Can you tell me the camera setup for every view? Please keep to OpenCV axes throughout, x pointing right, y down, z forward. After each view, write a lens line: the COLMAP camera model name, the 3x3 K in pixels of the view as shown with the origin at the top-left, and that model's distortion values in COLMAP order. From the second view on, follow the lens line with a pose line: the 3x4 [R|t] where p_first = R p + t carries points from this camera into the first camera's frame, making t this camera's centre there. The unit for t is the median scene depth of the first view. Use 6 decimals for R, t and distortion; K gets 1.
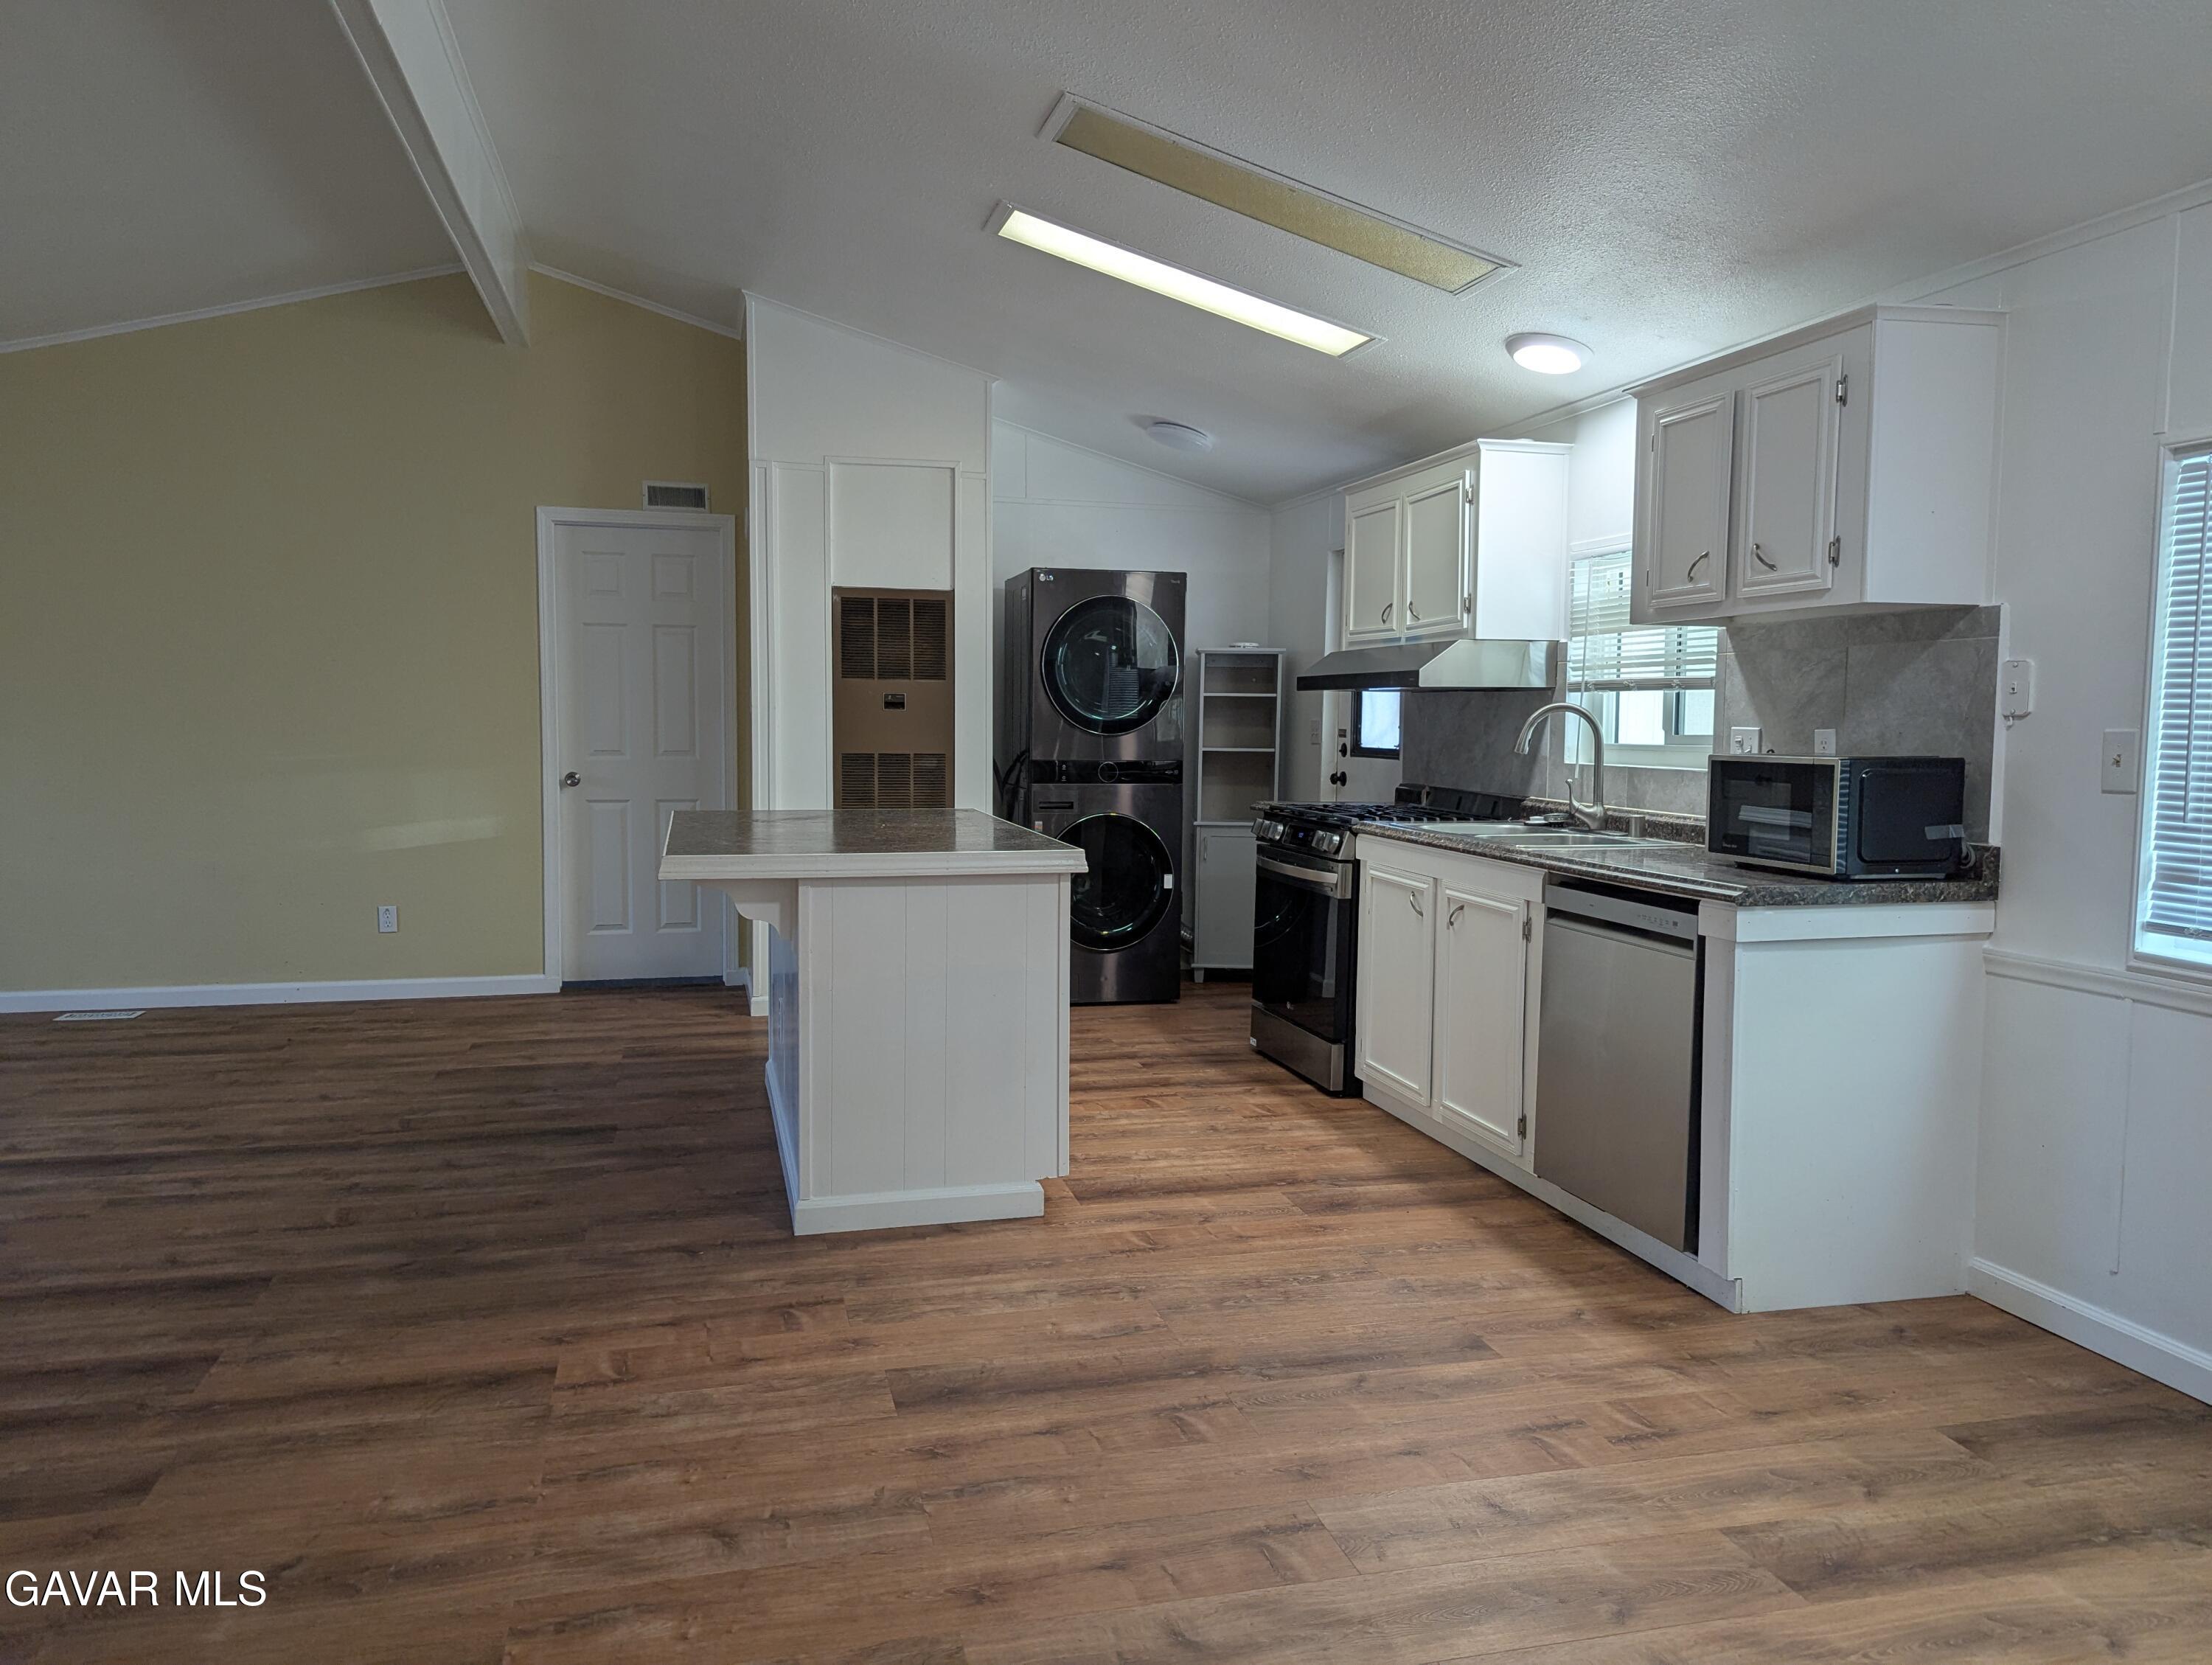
lens RADIAL K [[1553.0, 0, 1100.6], [0, 1553.0, 817.2], [0, 0, 1]] dist [0.045951, -0.008626]
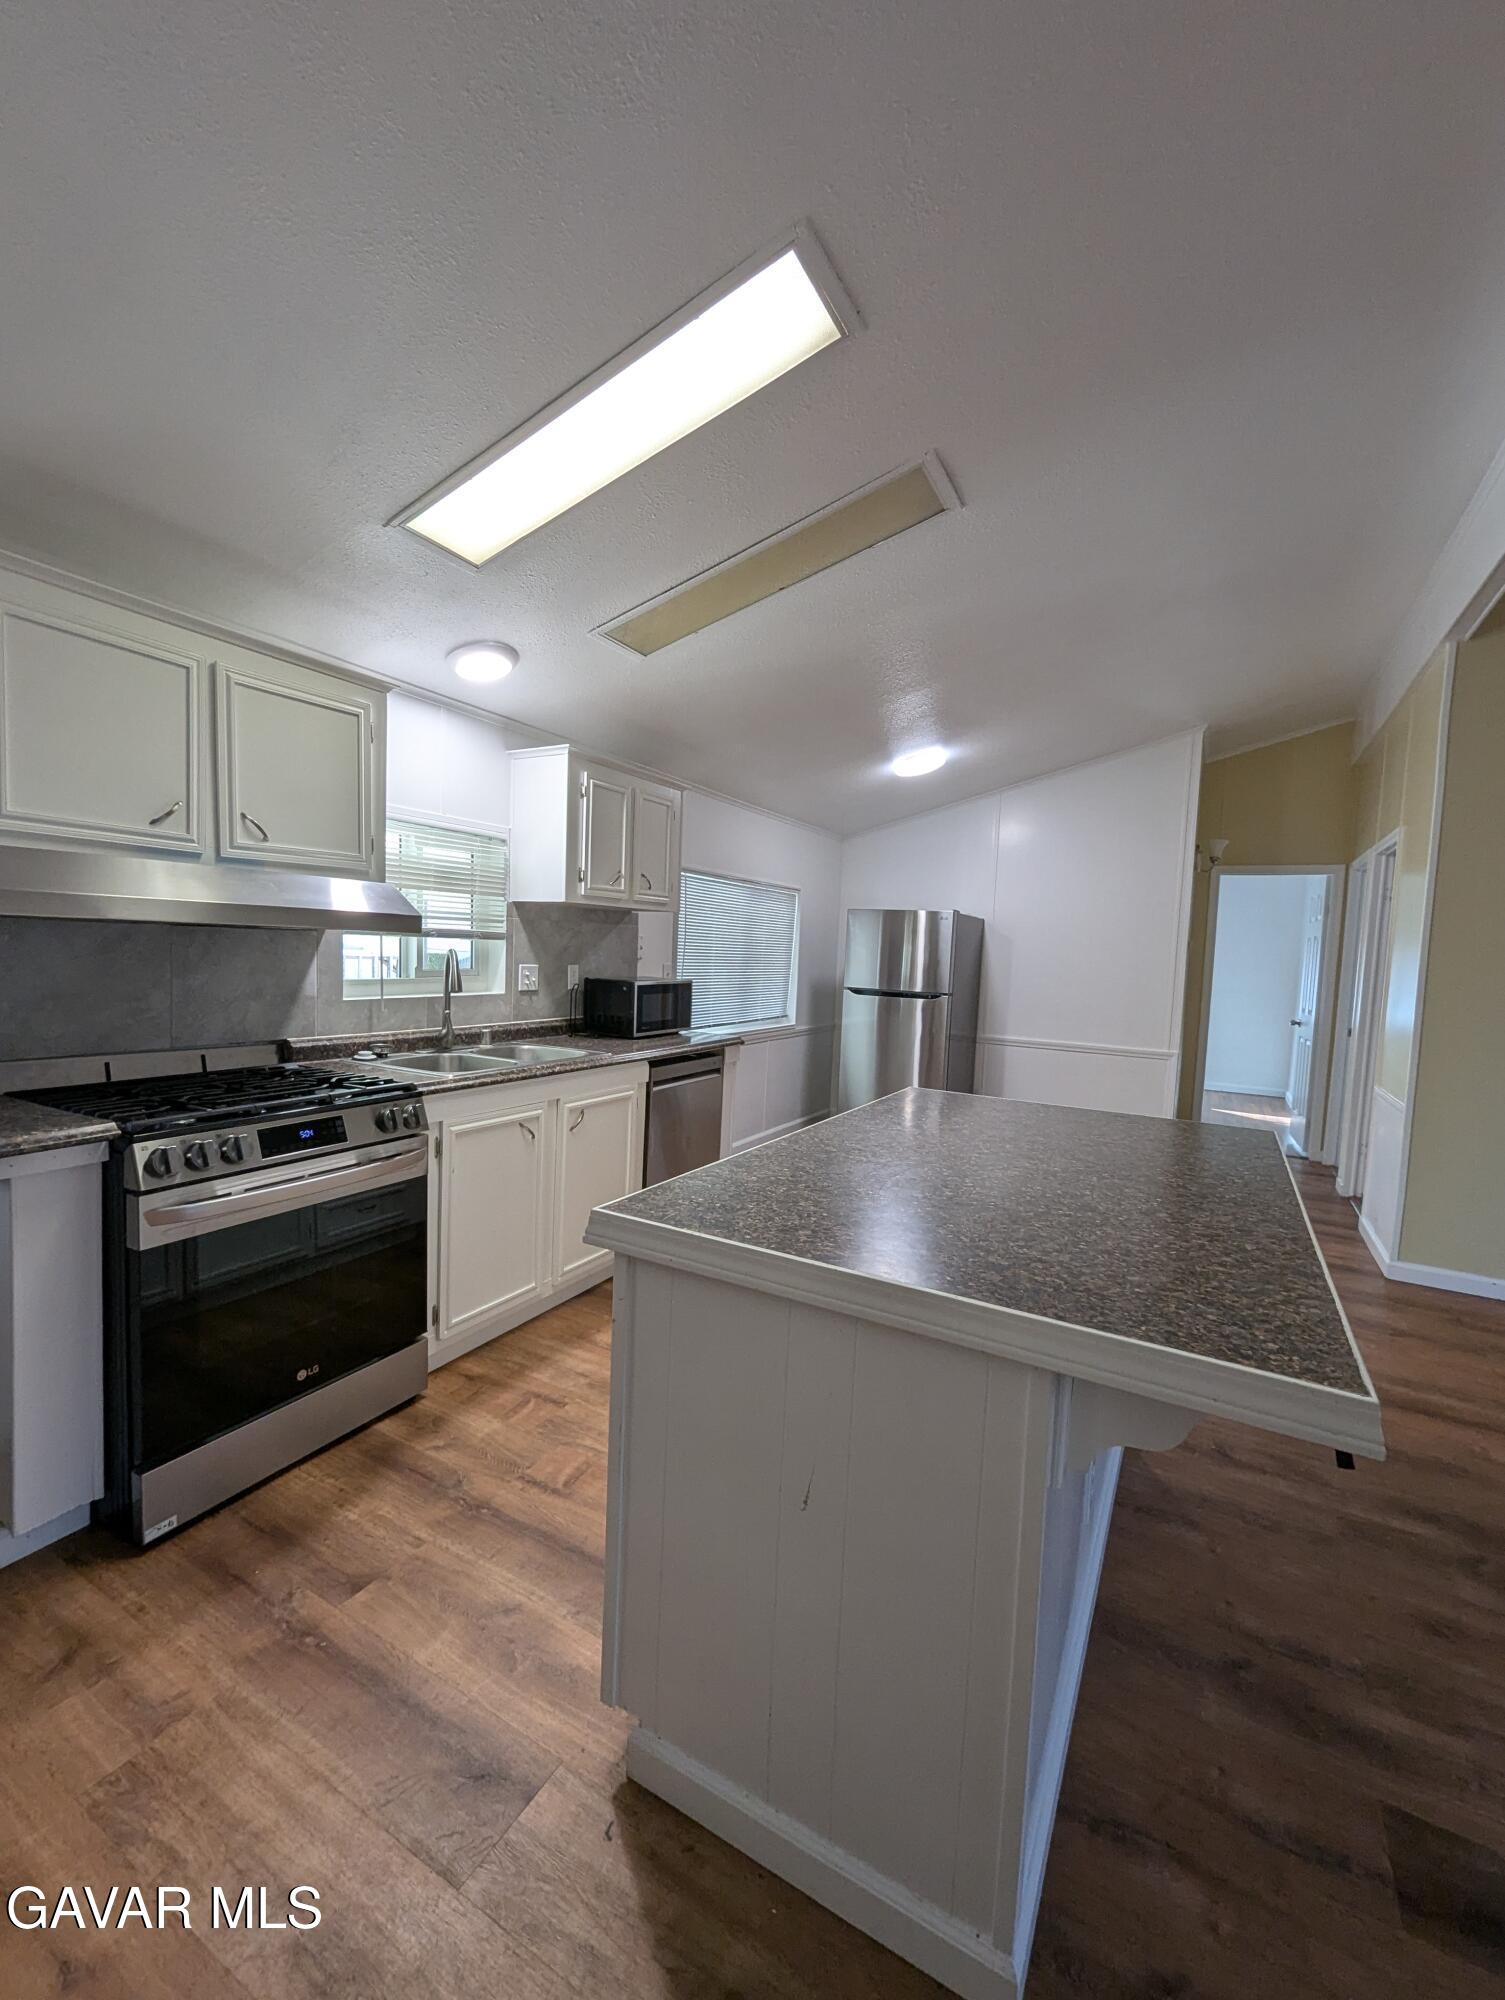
lens RADIAL K [[830.9, 0, 747.5], [0, 830.9, 1006.6], [0, 0, 1]] dist [0.003667, -0.000593]
pose [[-0.717901, -0.085855, 0.690830, -0.404457], [0.002483, 0.992044, 0.125869, -0.138241], [-0.696140, 0.092077, -0.711976, 1.645570]]
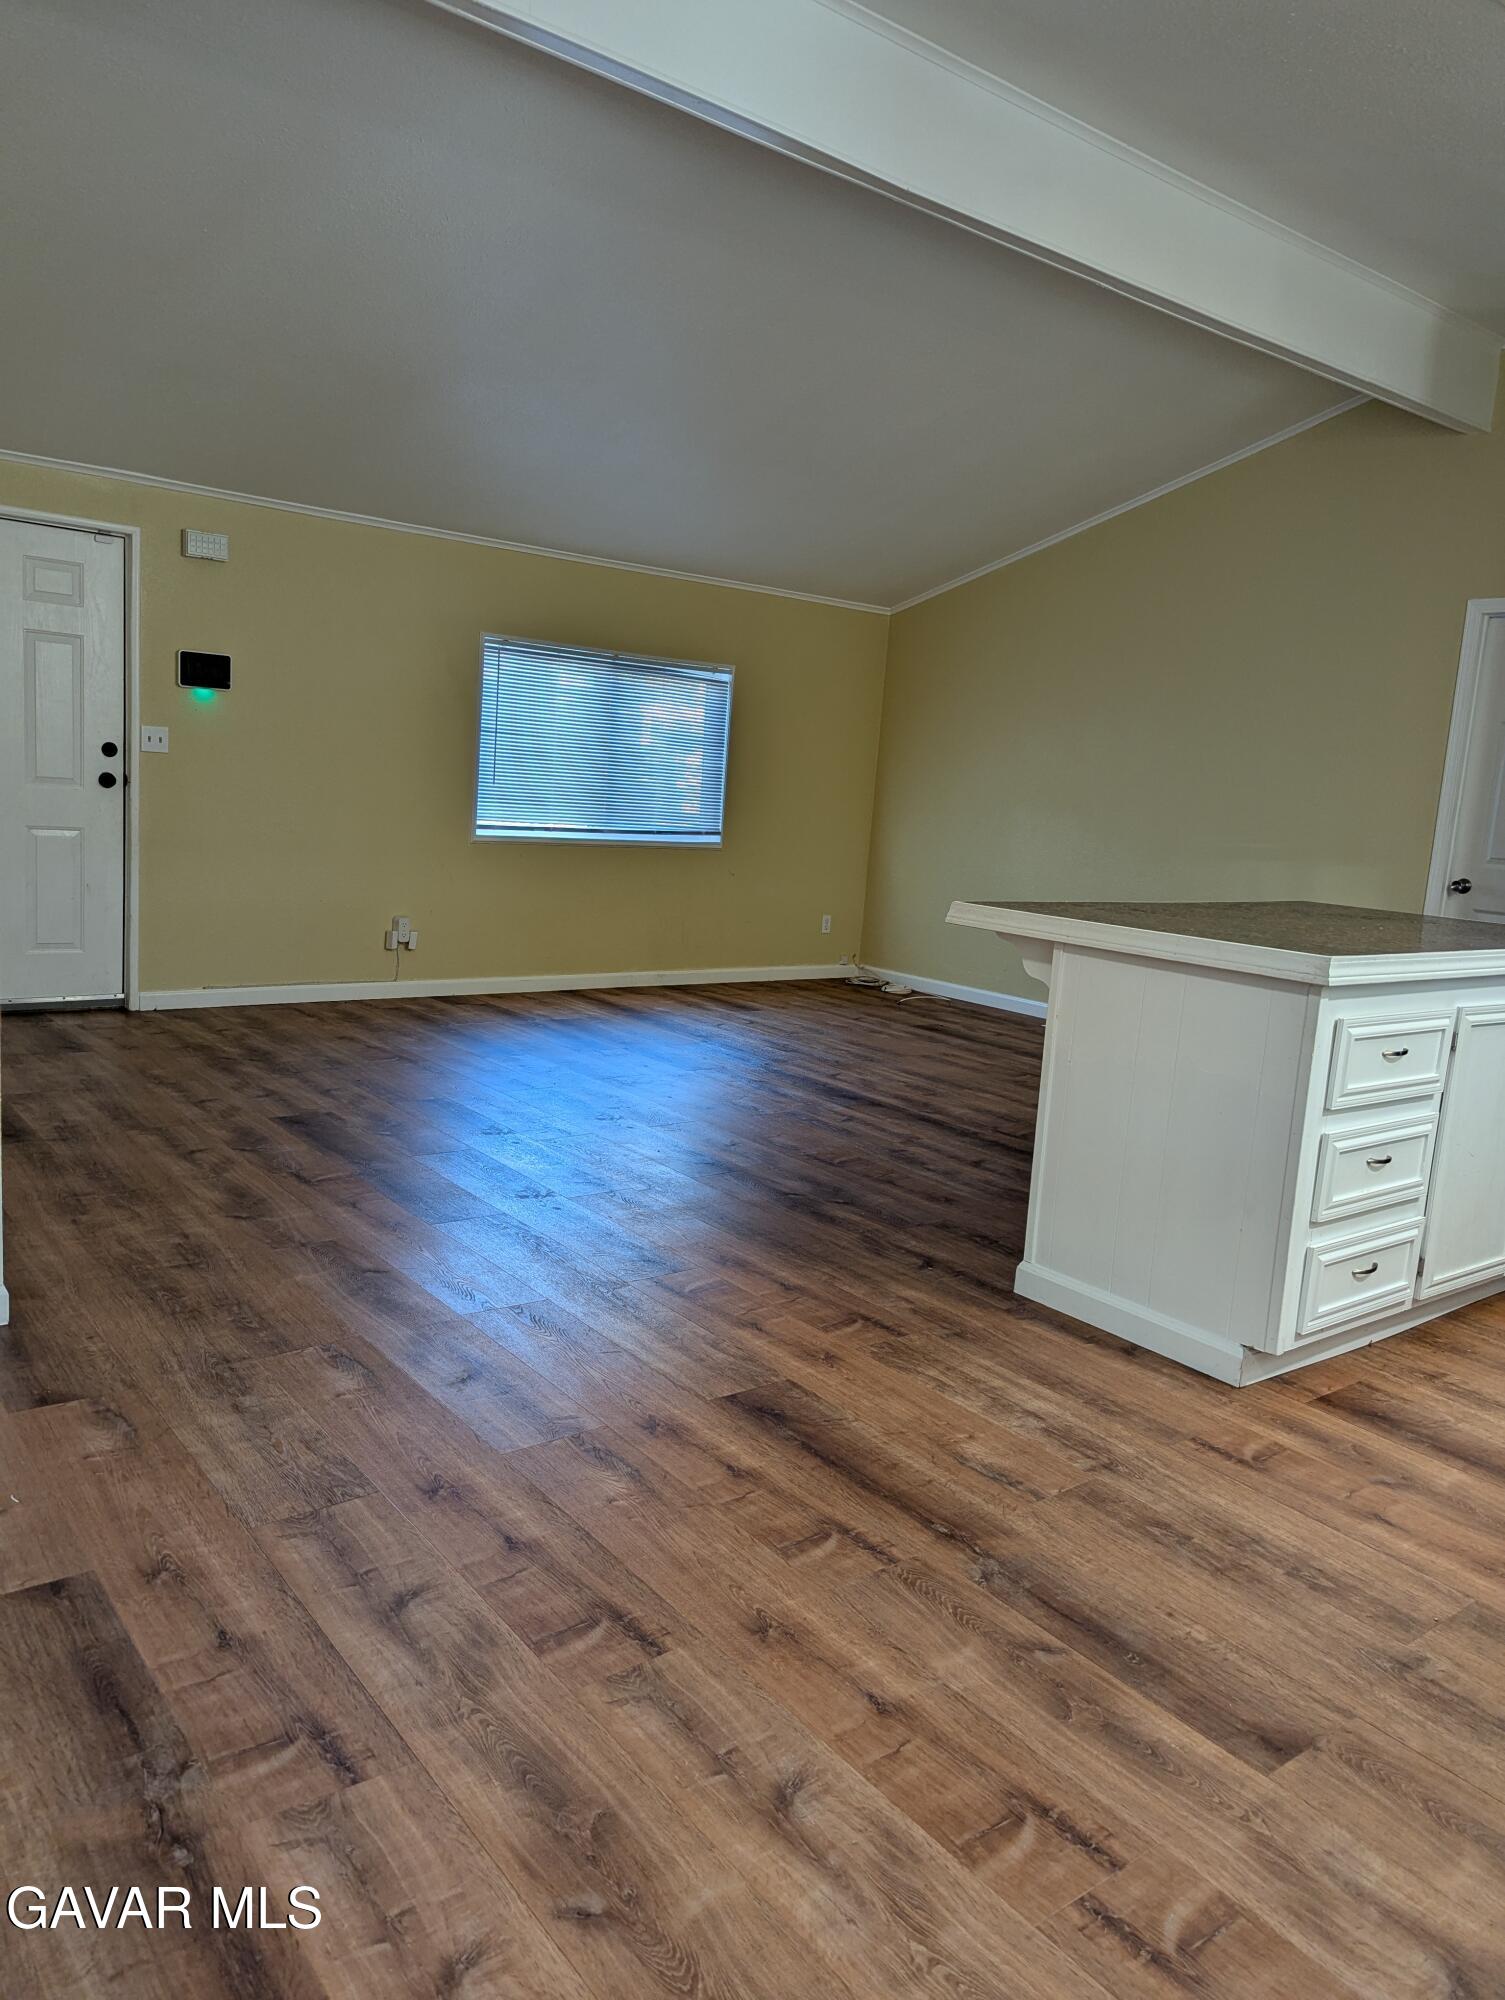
lens RADIAL K [[1413.3, 0, 750.9], [0, 1413.3, 1000.3], [0, 0, 1]] dist [0.045142, -0.019509]
pose [[0.398334, 0.161398, -0.902929, 0.542493], [-0.128930, 0.984476, 0.119096, -0.005242], [0.908134, 0.068974, 0.412959, 0.459368]]
